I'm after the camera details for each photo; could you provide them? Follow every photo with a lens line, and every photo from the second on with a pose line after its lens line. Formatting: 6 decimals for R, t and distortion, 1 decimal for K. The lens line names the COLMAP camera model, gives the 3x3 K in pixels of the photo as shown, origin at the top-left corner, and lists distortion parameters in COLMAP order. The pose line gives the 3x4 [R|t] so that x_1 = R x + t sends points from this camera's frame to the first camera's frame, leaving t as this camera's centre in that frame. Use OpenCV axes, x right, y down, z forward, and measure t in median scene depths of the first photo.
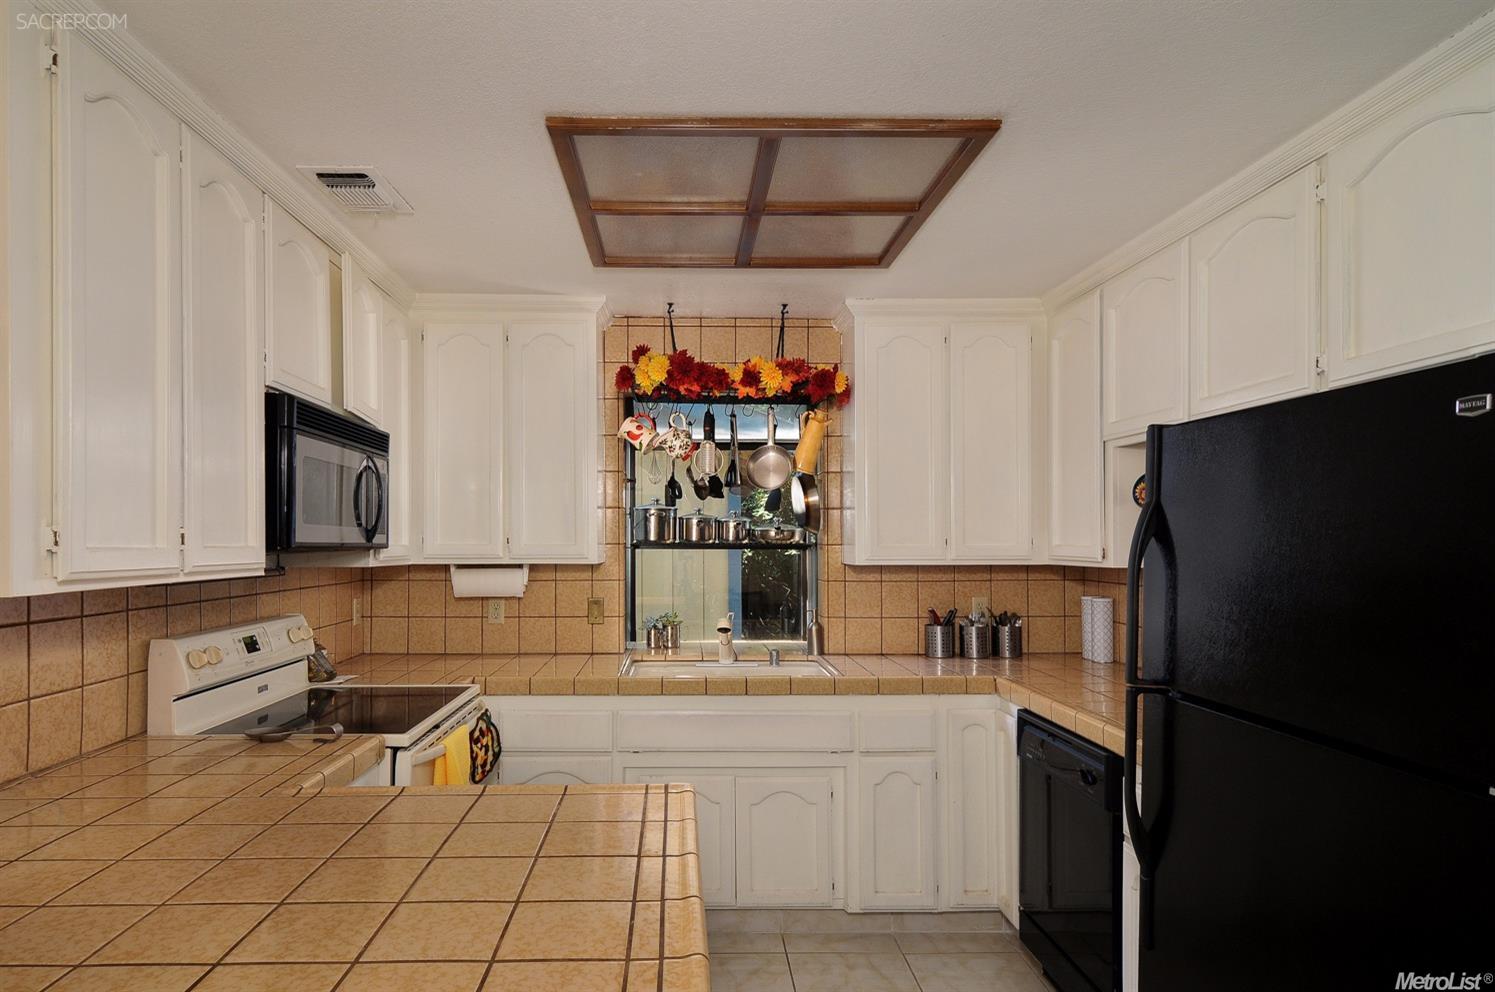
lens RADIAL K [[834.4, 0, 697.7], [0, 834.4, 544.5], [0, 0, 1]] dist [0.017277, -0.006234]
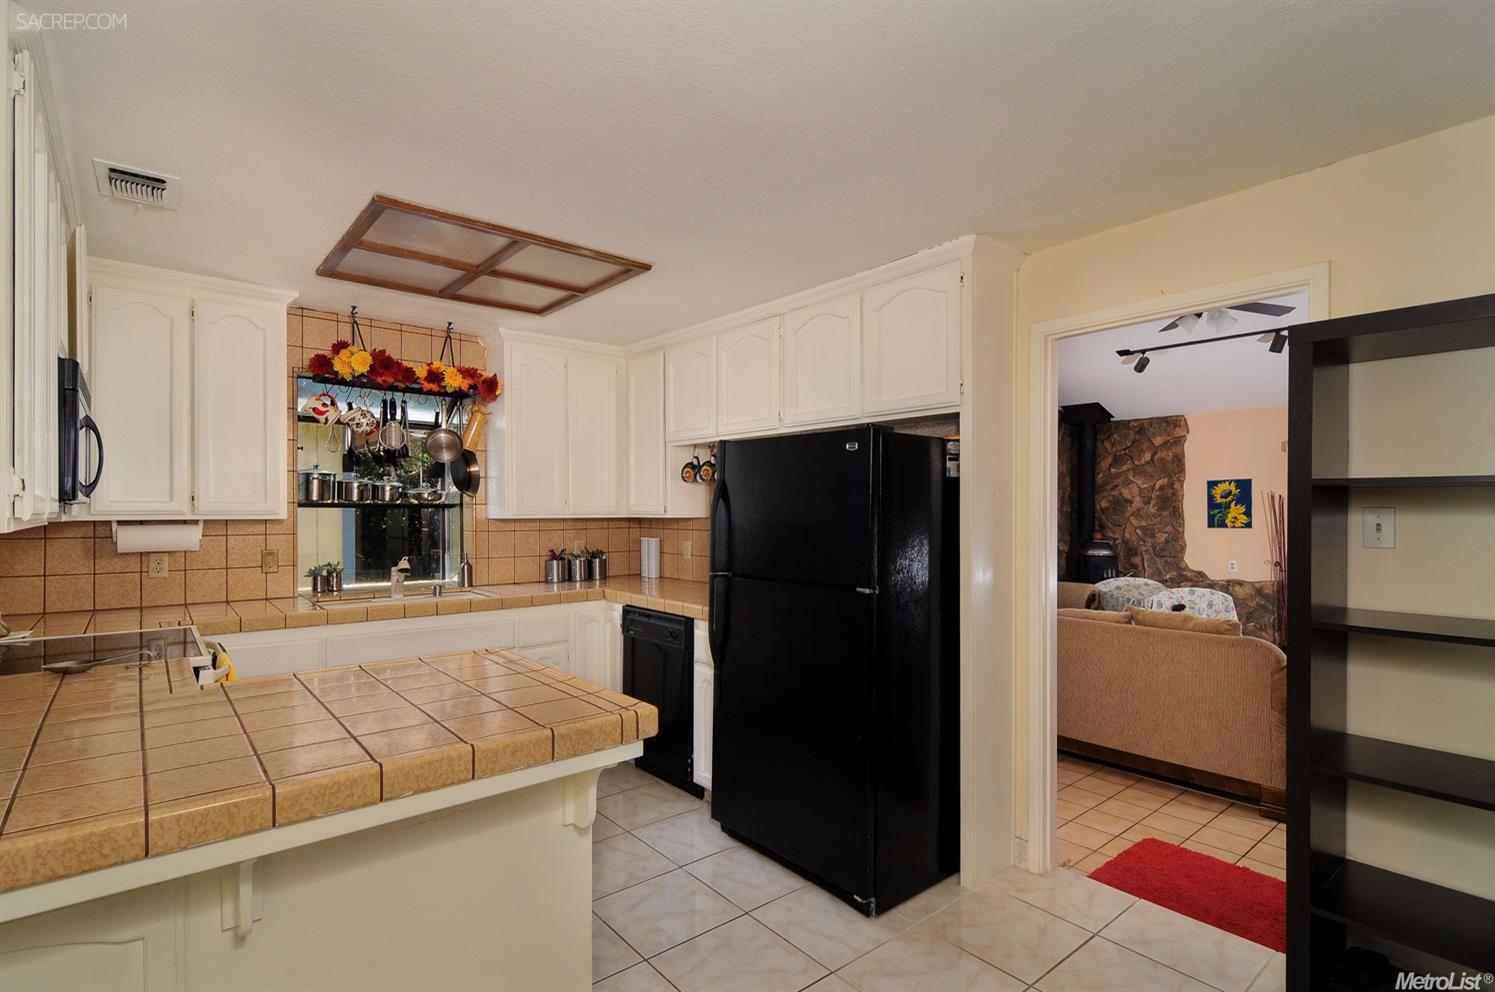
lens RADIAL K [[724.7, 0, 746.0], [0, 724.7, 502.6], [0, 0, 1]] dist [0.003315, -0.000404]
pose [[0.773792, 0.006361, 0.633407, -0.261550], [0.002117, 0.999918, -0.012628, 0.014298], [-0.633436, 0.011113, 0.773715, -0.187357]]
